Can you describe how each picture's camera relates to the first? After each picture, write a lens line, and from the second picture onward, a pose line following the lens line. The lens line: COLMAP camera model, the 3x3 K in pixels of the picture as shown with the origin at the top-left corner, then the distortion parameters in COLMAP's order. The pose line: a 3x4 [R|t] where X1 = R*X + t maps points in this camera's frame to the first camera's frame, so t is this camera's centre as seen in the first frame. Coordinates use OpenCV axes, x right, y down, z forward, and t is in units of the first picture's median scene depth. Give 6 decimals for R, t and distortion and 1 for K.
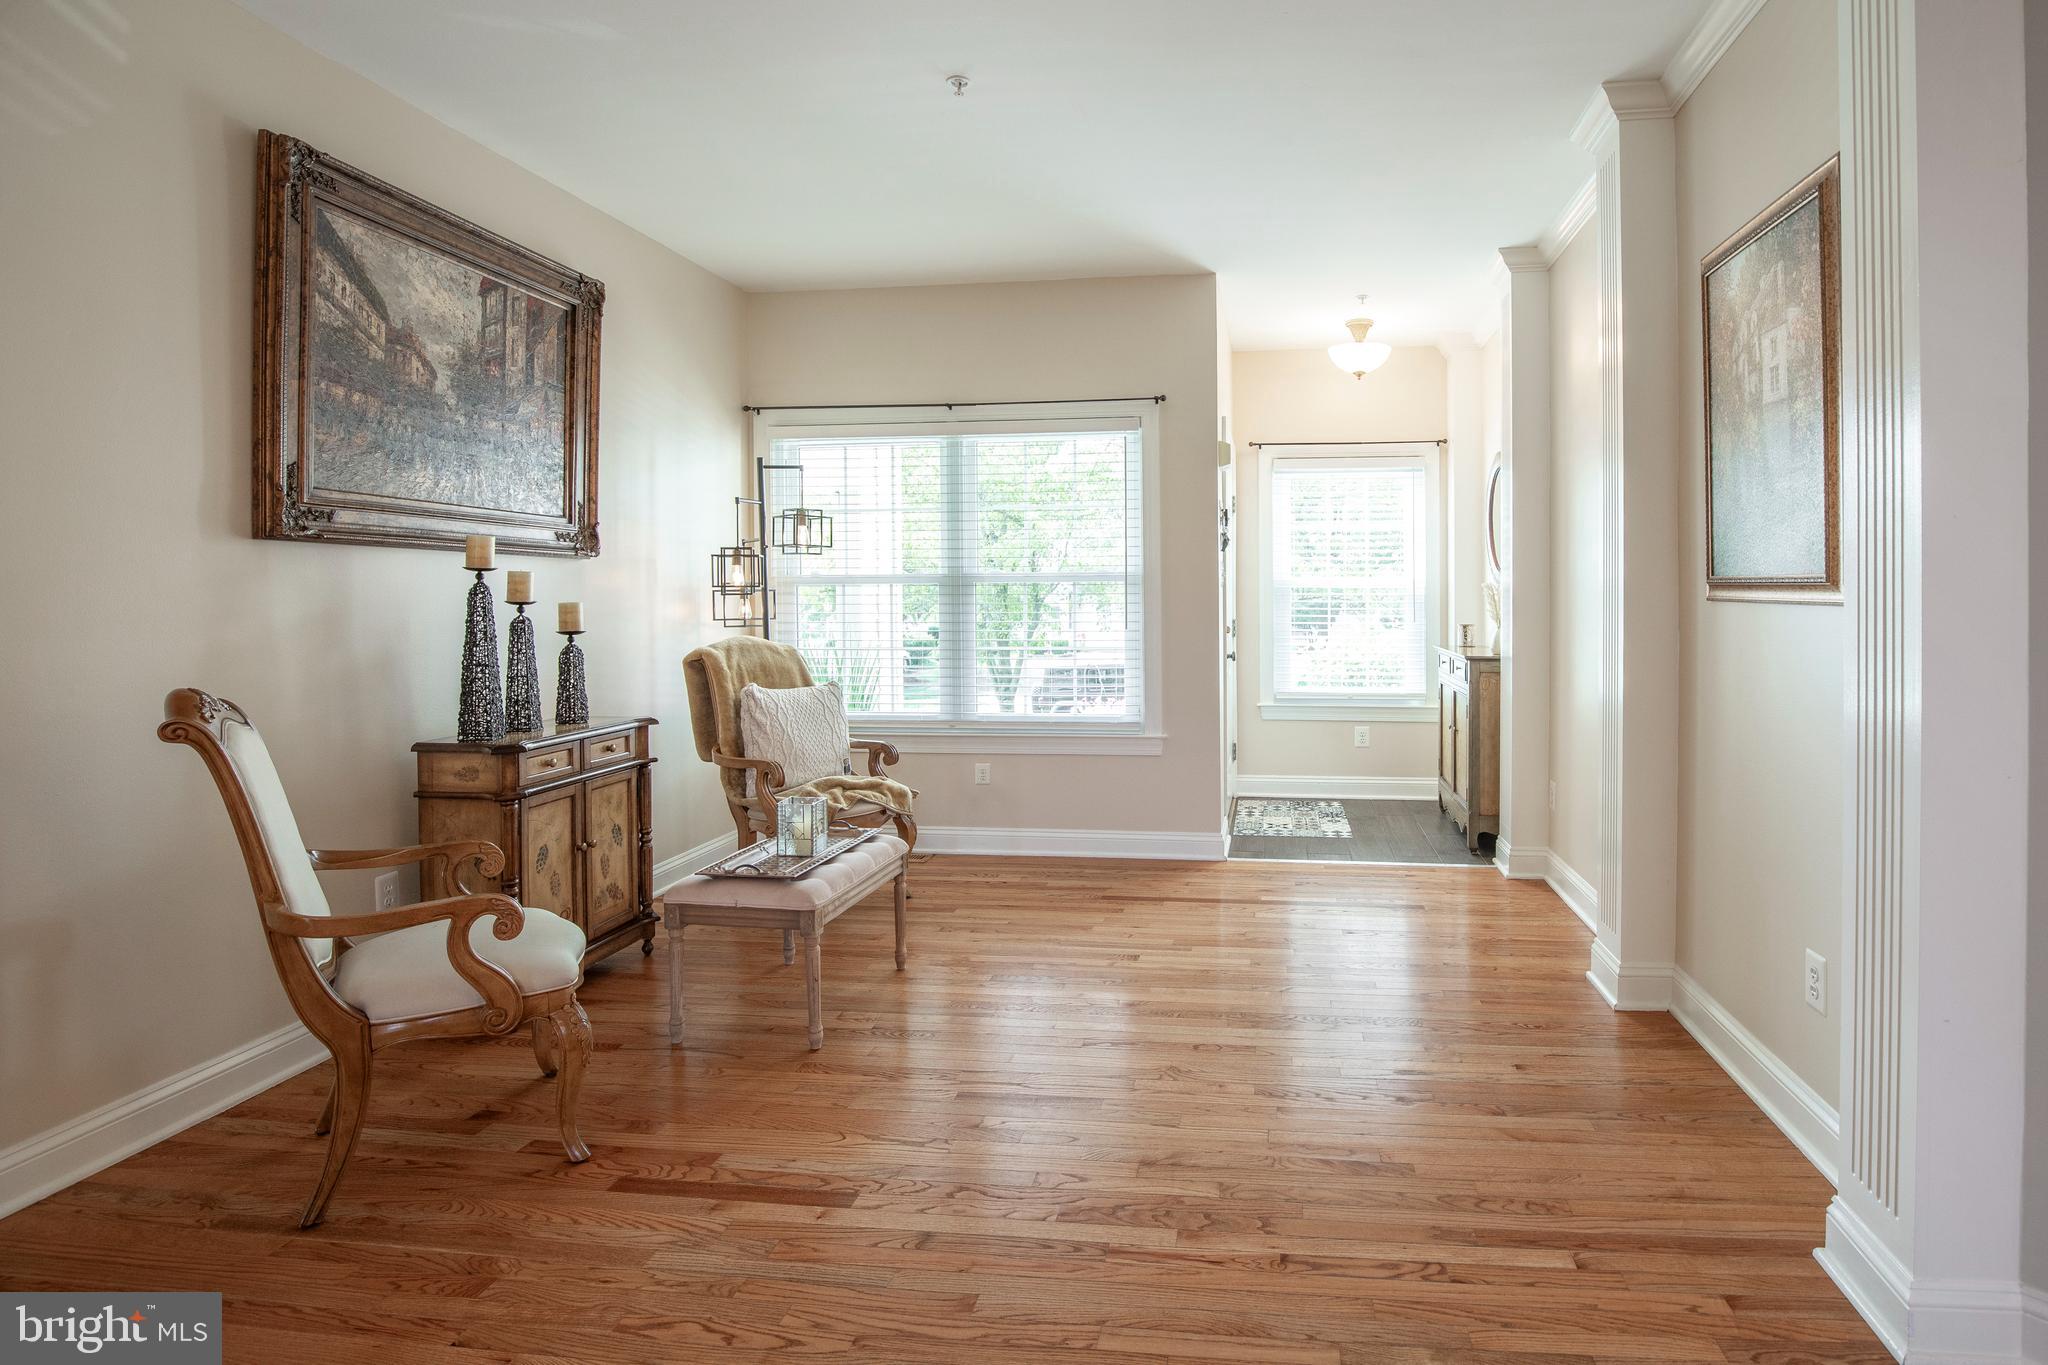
lens RADIAL K [[940.6, 0, 1163.1], [0, 940.6, 606.3], [0, 0, 1]] dist [-0.029869, 0.001217]
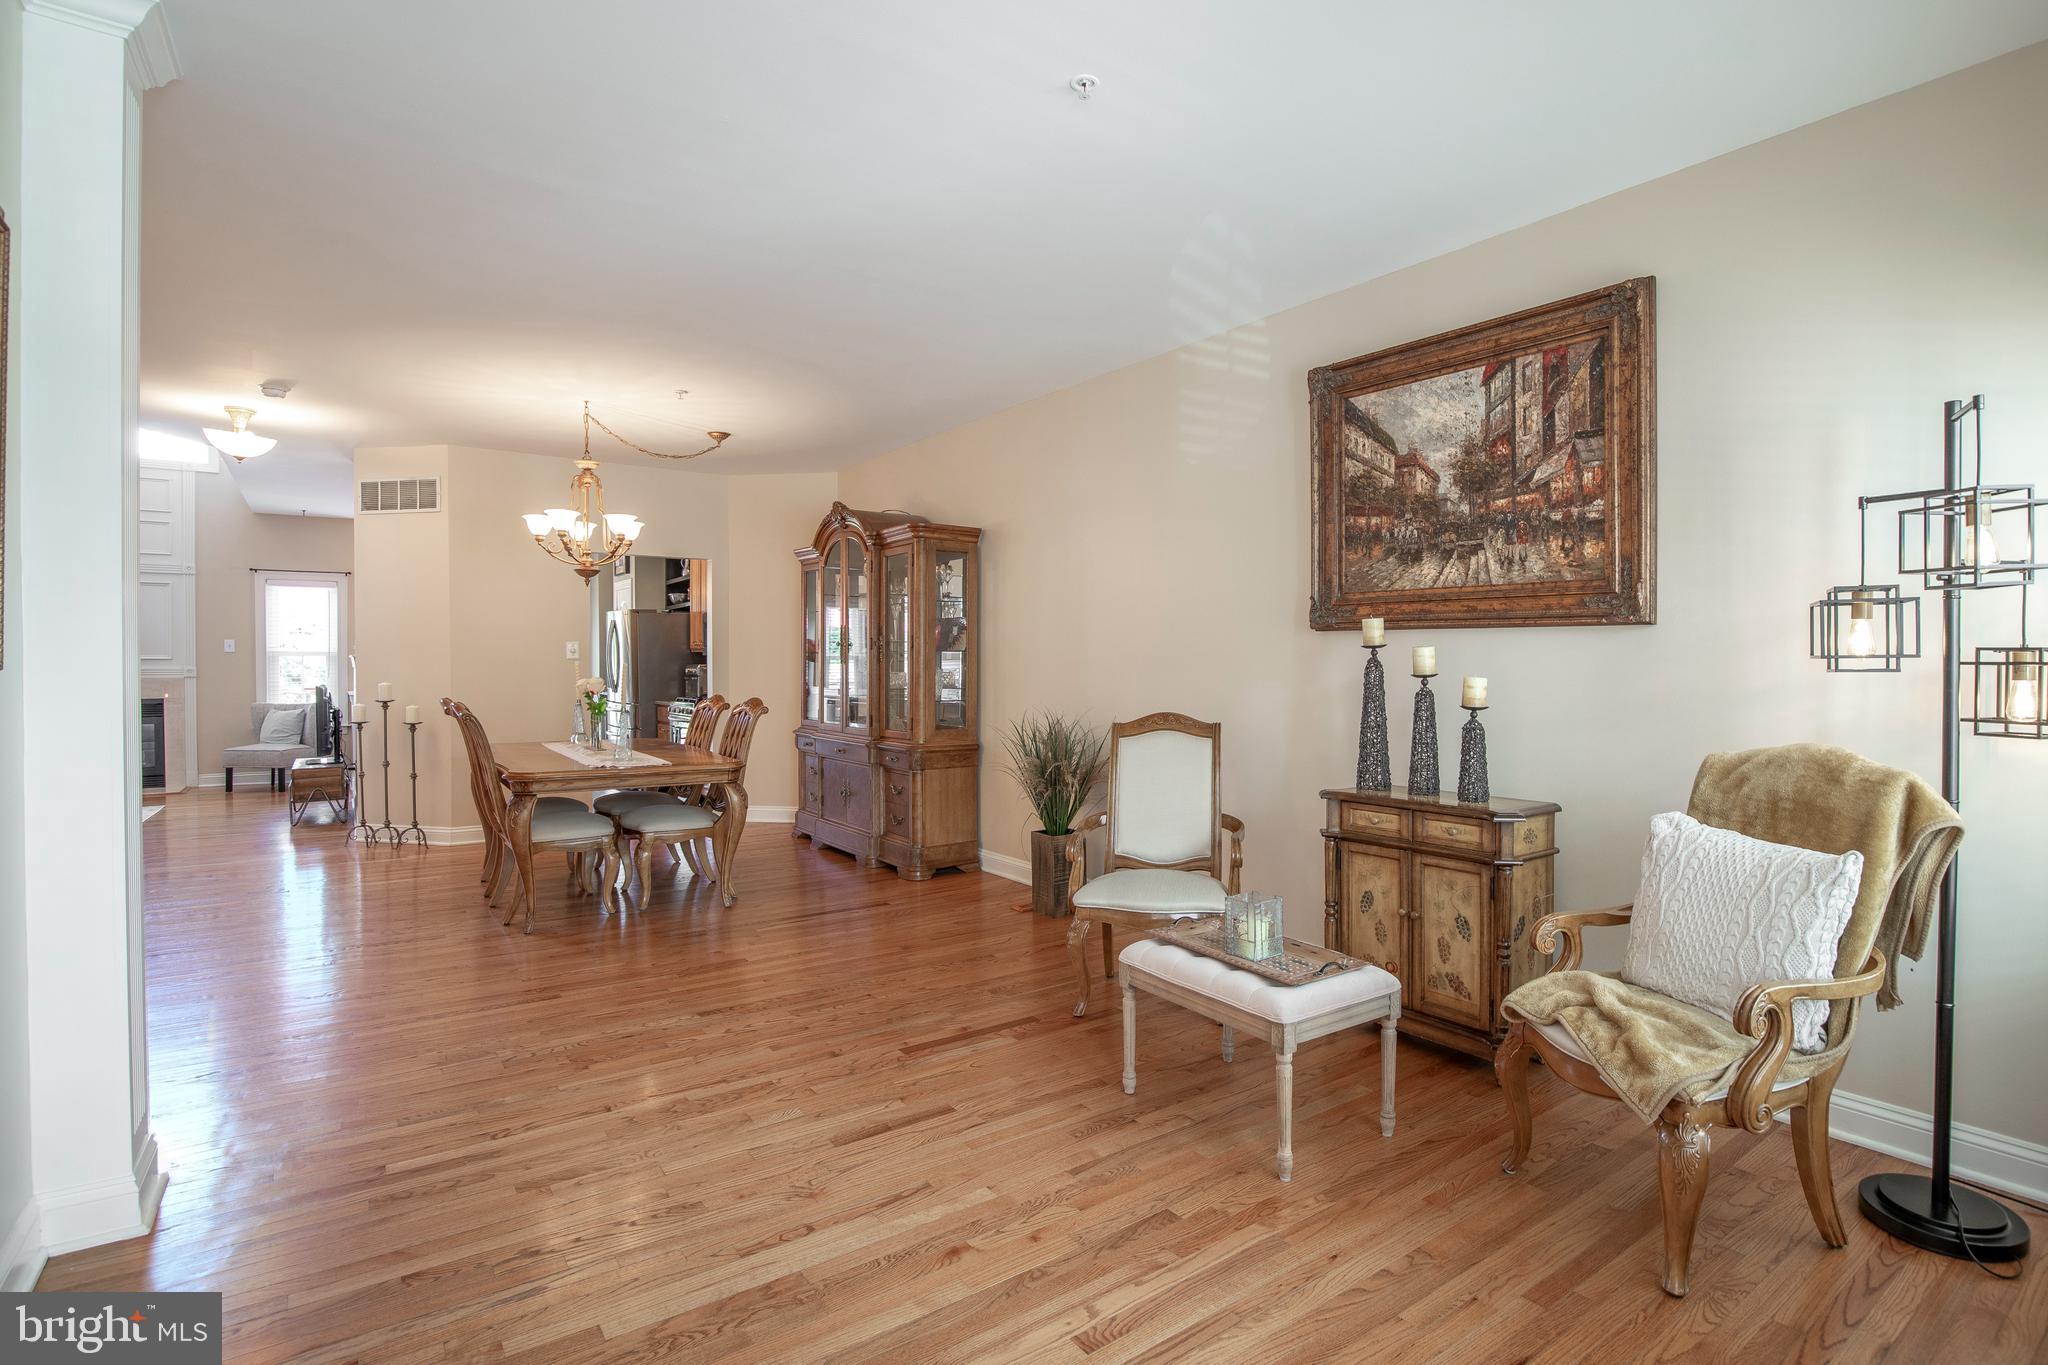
lens RADIAL K [[940.6, 0, 1043.8], [0, 940.6, 670.7], [0, 0, 1]] dist [-0.029869, 0.001217]
pose [[-0.711840, 0.011621, -0.702245, 0.396804], [-0.006408, 0.999714, 0.023039, -0.032293], [0.702312, 0.020901, -0.711562, 1.492561]]
